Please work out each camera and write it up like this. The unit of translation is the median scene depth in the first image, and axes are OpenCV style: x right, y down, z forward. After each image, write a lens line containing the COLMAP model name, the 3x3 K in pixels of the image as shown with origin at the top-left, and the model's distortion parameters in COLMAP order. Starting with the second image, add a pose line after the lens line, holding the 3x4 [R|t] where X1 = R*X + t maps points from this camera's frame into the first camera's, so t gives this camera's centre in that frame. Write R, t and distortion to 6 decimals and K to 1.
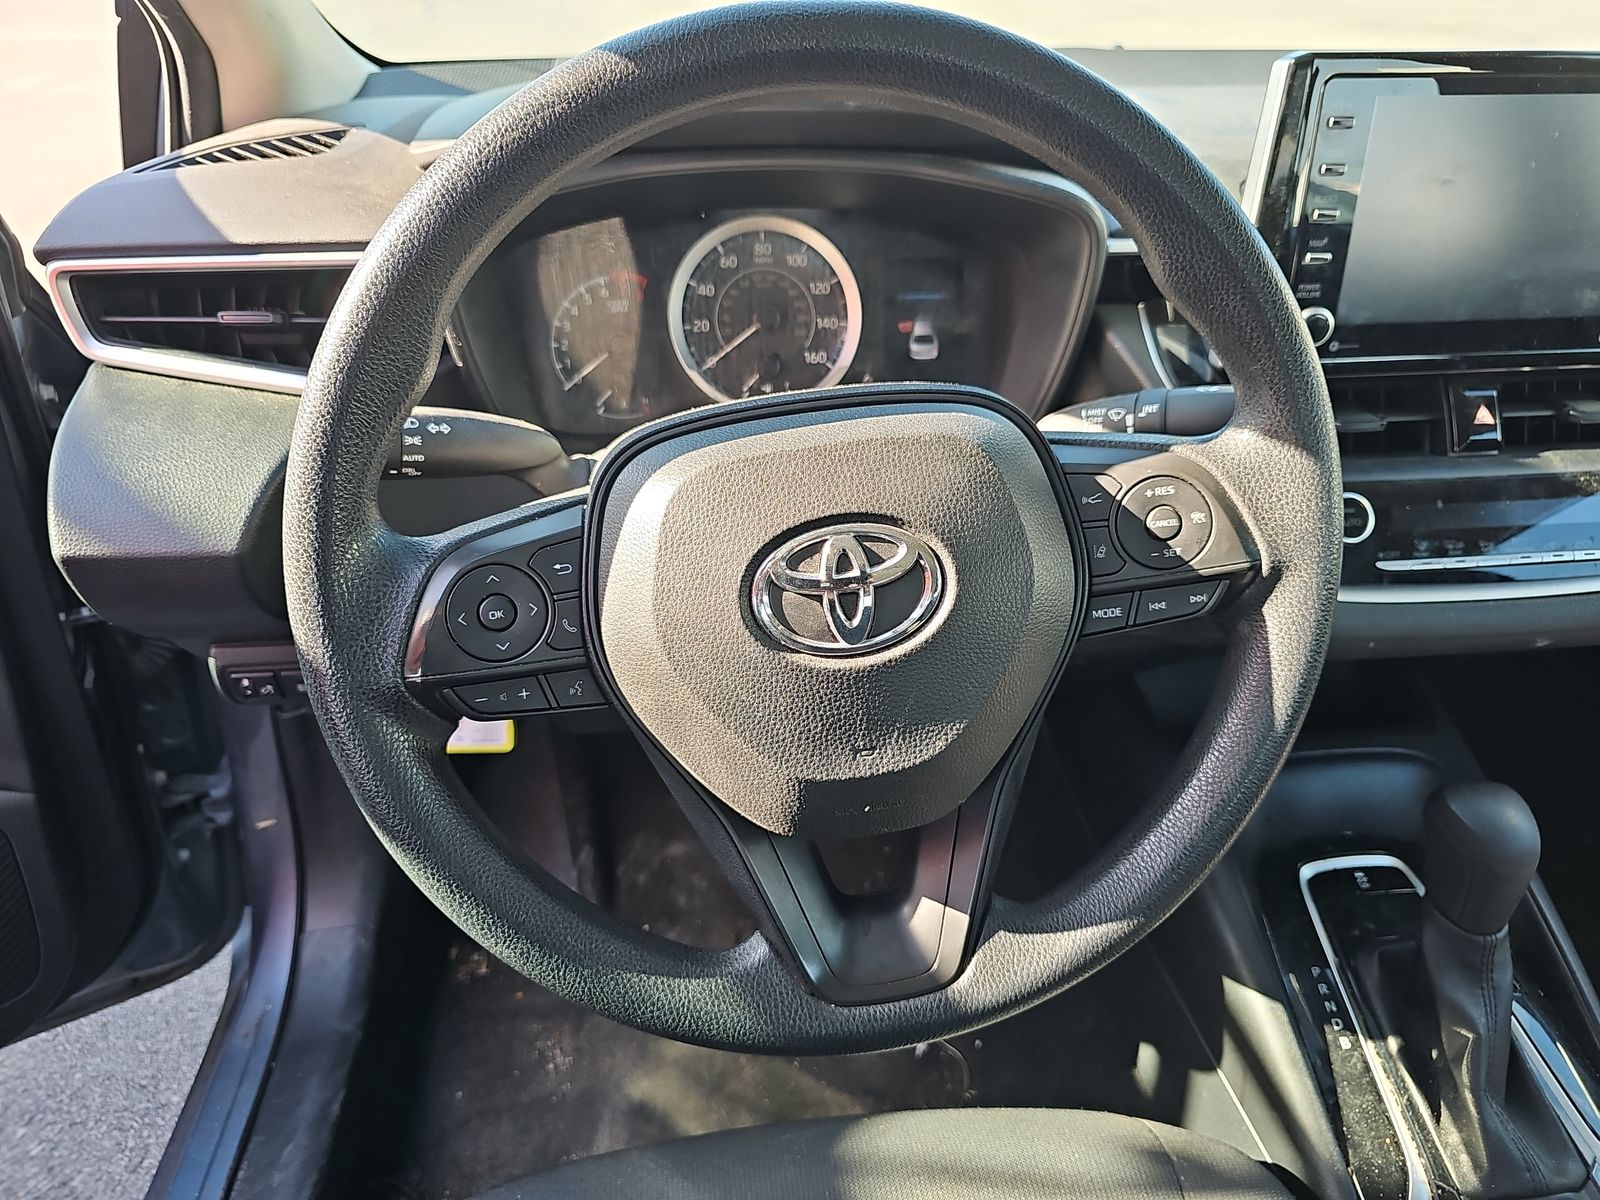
lens RADIAL K [[1078.9, 0, 810.5], [0, 1078.9, 596.1], [0, 0, 1]] dist [0.028583, -0.041611]
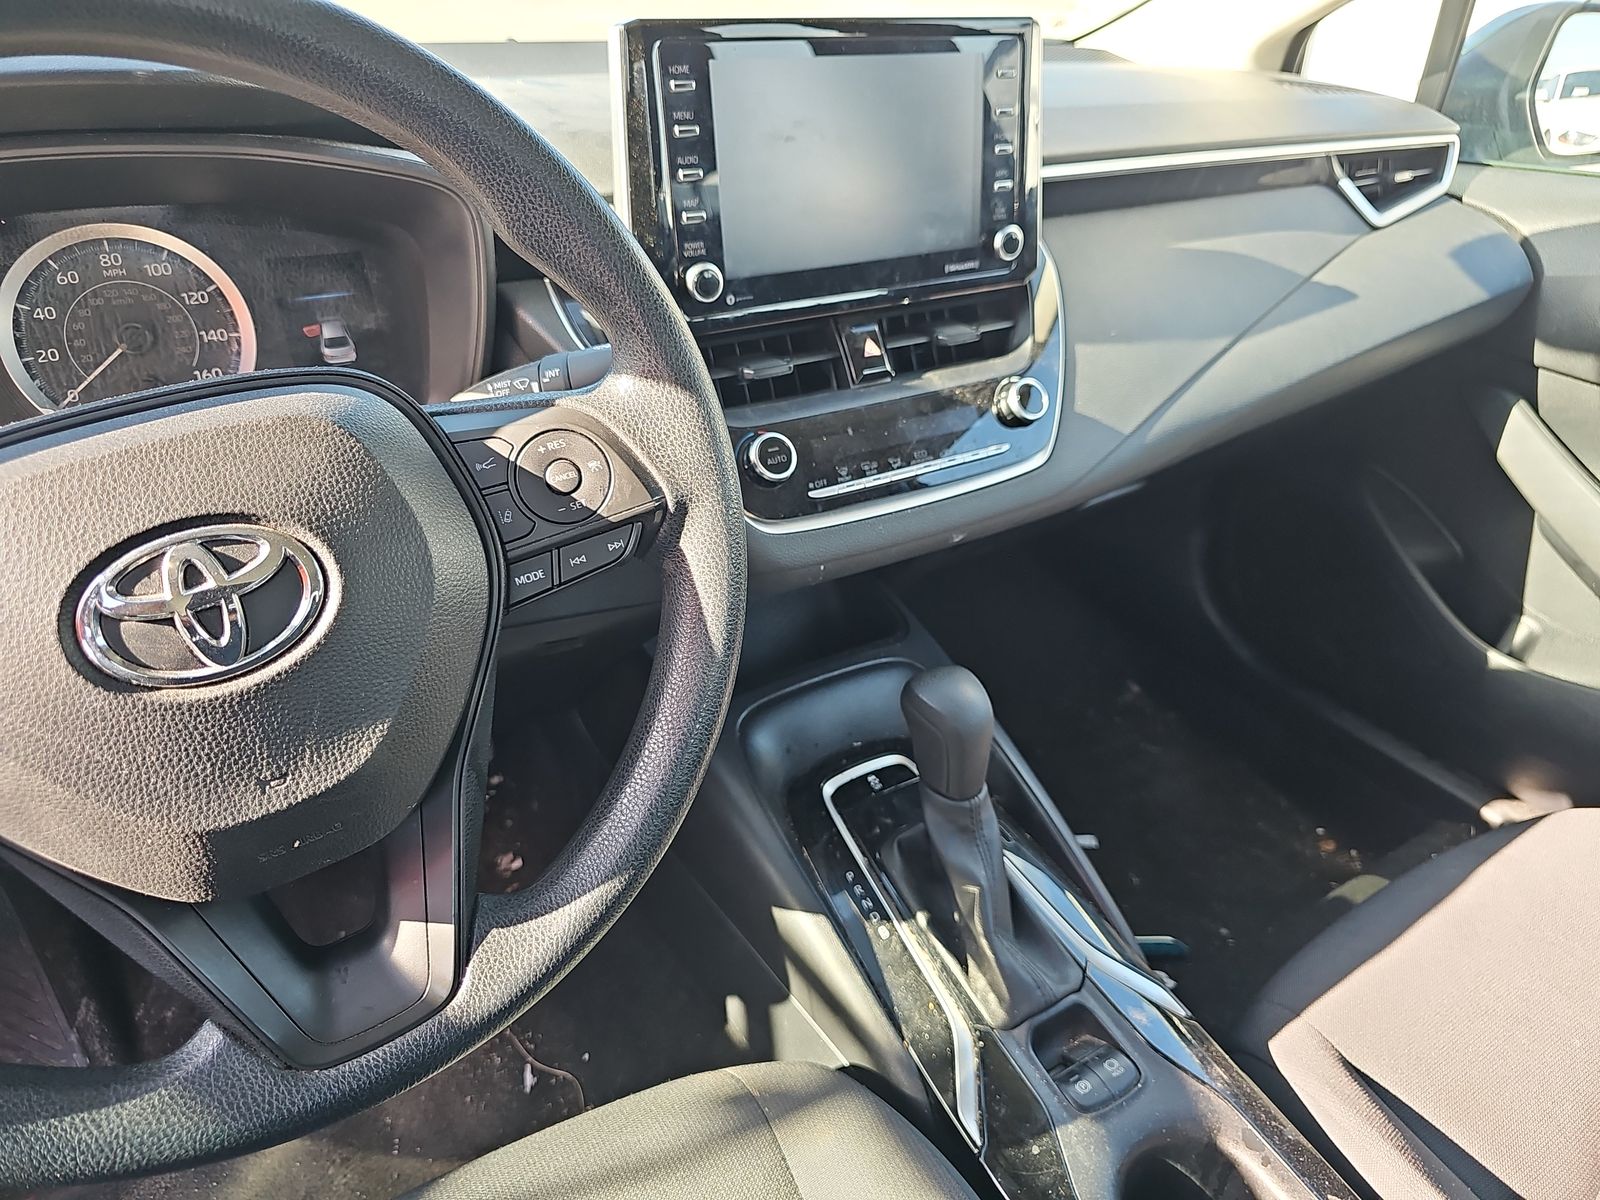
lens RADIAL K [[1078.9, 0, 810.5], [0, 1078.9, 596.1], [0, 0, 1]] dist [0.028583, -0.041611]
pose [[0.903487, -0.203547, 0.377201, 0.101135], [0.208824, 0.977571, 0.027339, 0.044448], [-0.374306, 0.054068, 0.925728, 0.003584]]
